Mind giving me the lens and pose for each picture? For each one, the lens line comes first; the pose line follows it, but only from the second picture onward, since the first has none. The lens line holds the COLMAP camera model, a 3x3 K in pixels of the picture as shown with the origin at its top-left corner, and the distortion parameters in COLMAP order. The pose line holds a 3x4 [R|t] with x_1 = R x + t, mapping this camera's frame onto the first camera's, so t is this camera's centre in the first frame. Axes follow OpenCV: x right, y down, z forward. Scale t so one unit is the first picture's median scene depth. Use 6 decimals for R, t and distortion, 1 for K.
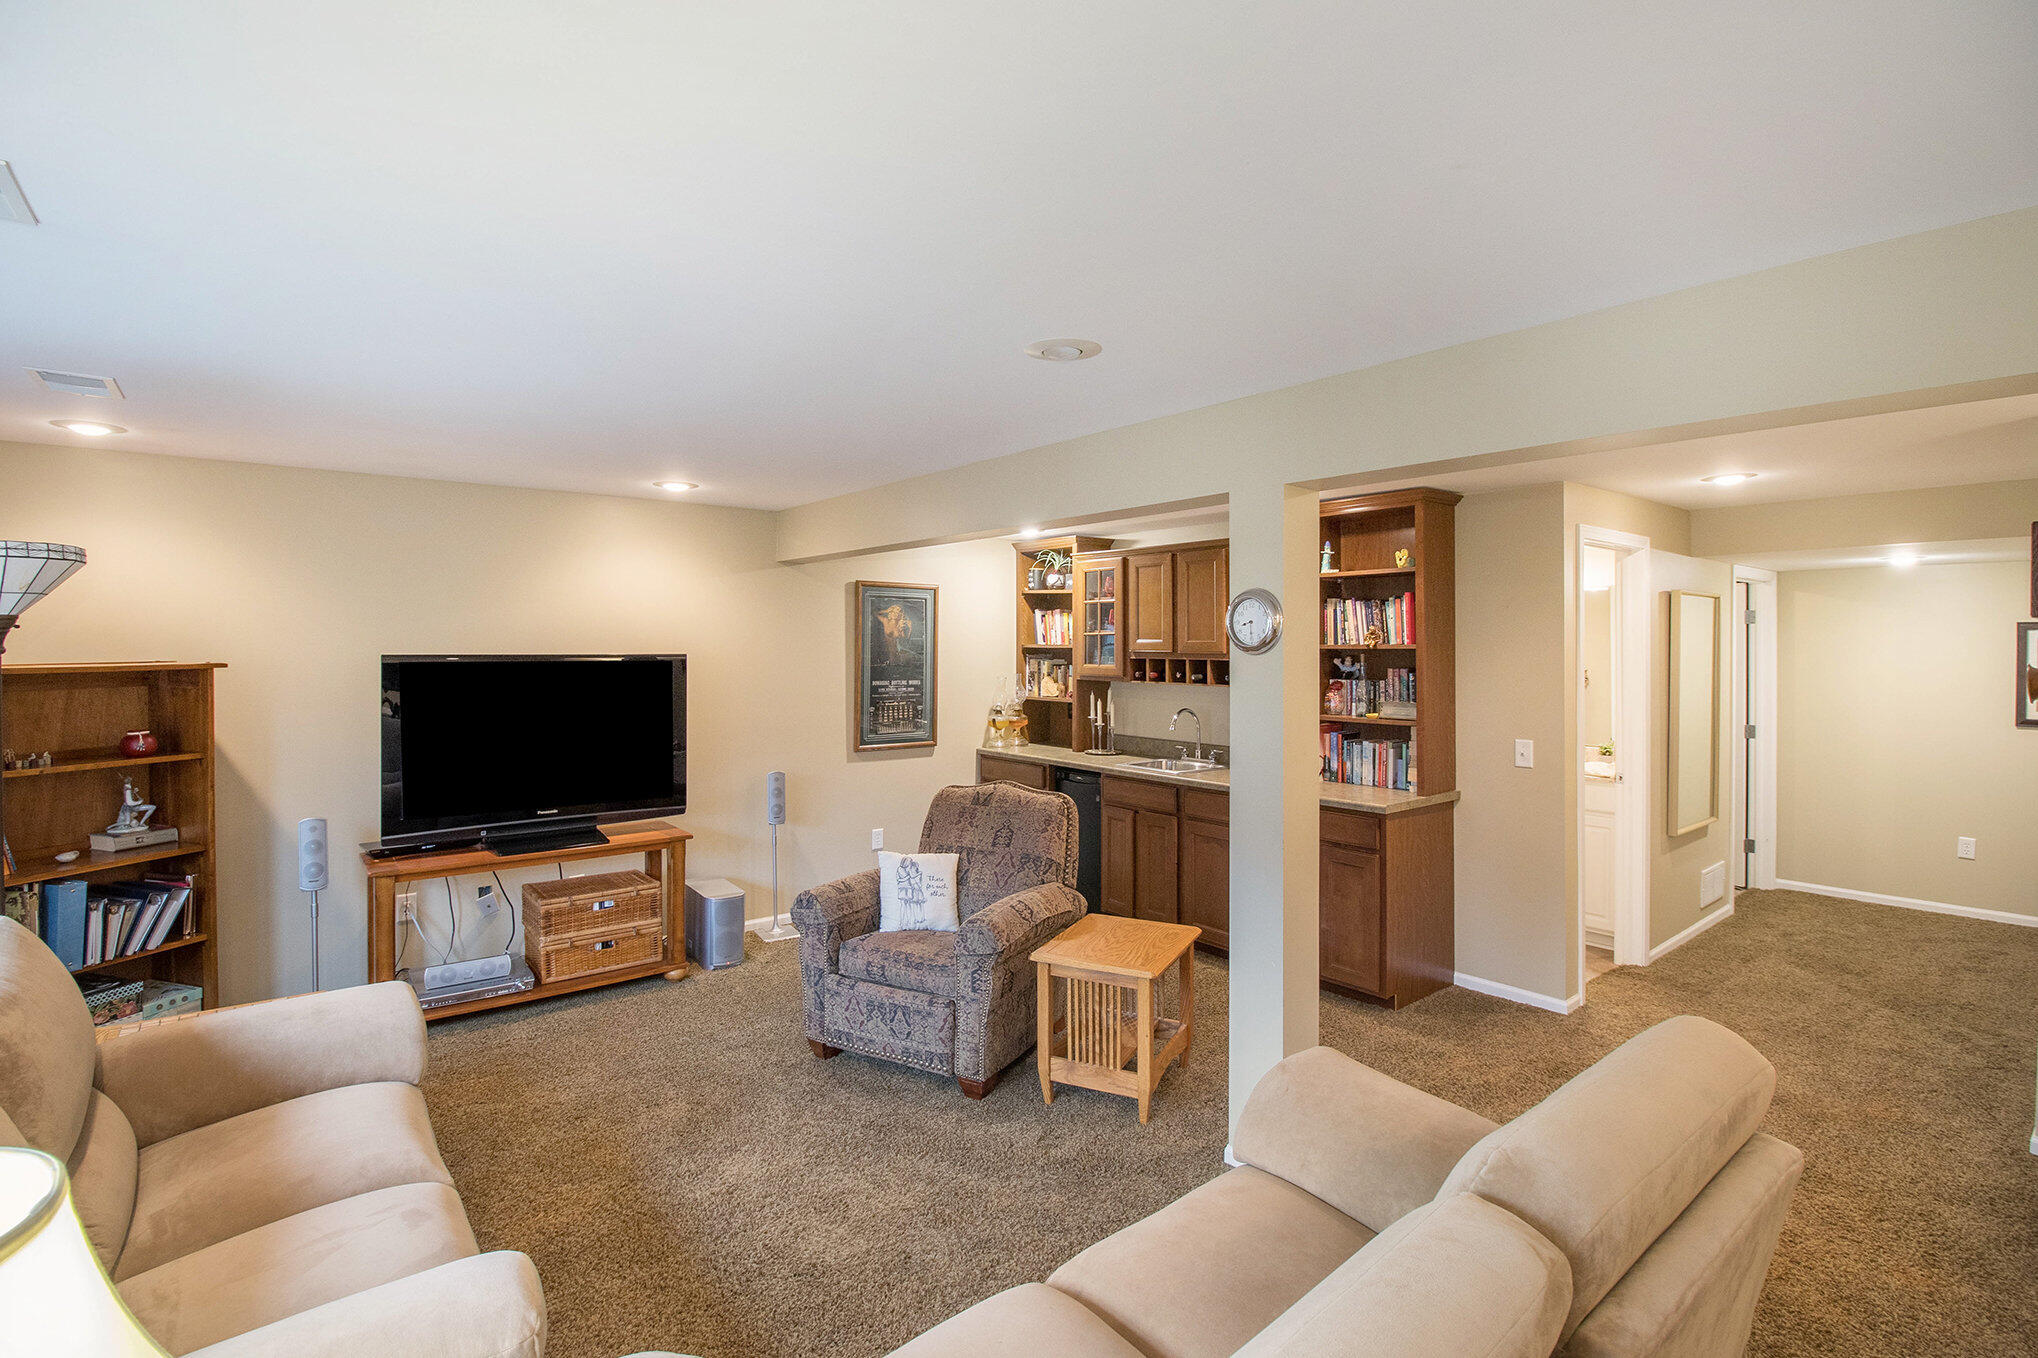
lens RADIAL K [[947.9, 0, 1020.4], [0, 947.9, 656.9], [0, 0, 1]] dist [-0.002176, -0.004934]
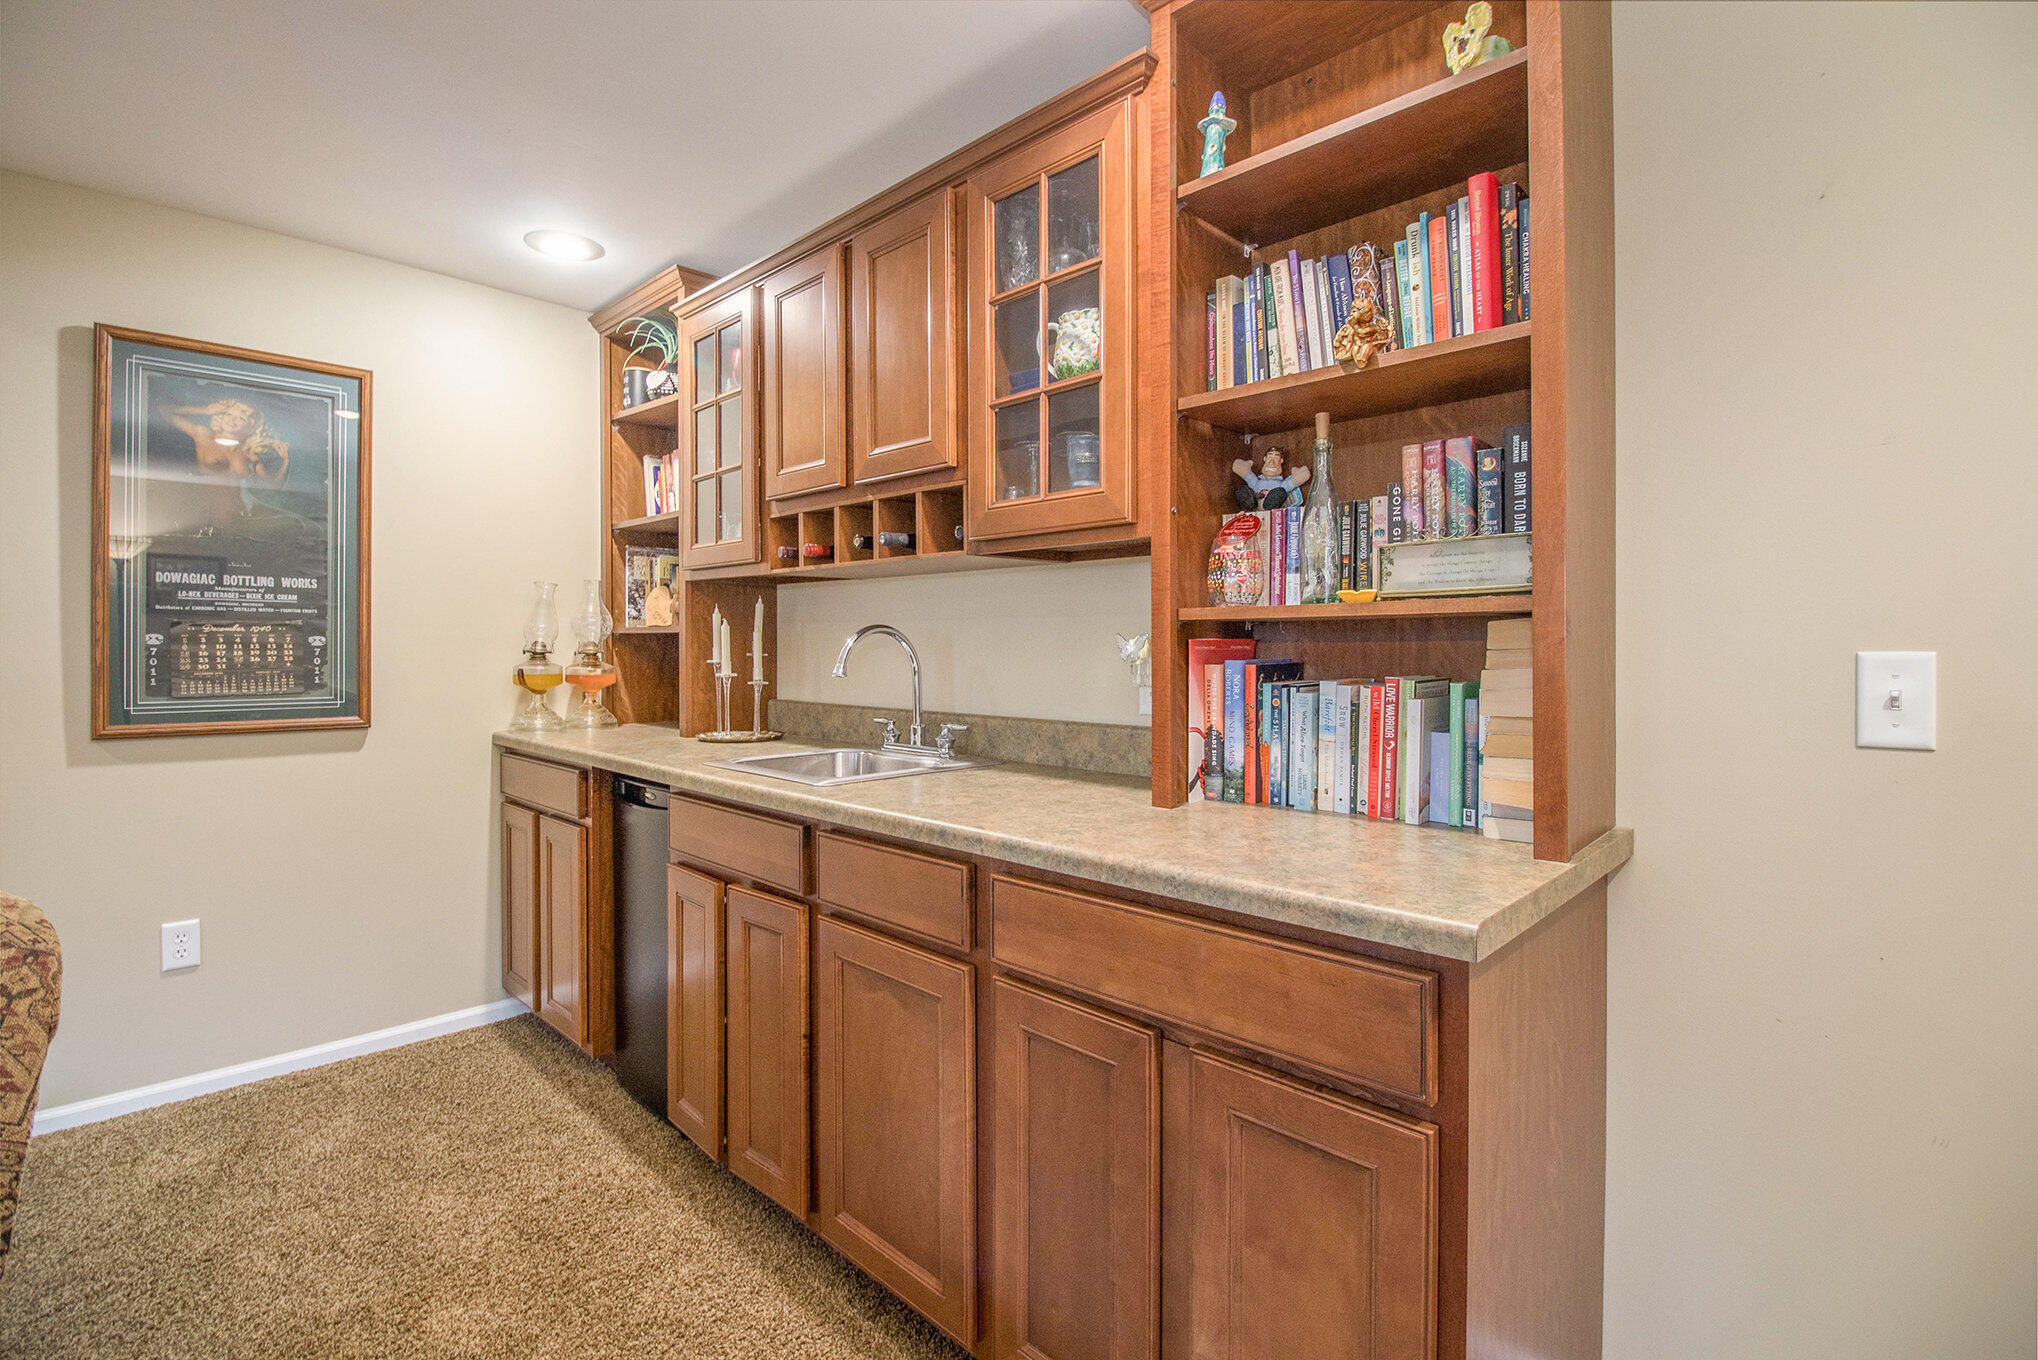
lens RADIAL K [[947.9, 0, 1020.2], [0, 947.9, 676.6], [0, 0, 1]] dist [-0.002176, -0.004934]
pose [[0.993114, -0.004526, 0.117063, 0.209491], [0.002120, 0.999784, 0.020667, 0.077129], [-0.117131, -0.020277, 0.992909, 0.655463]]
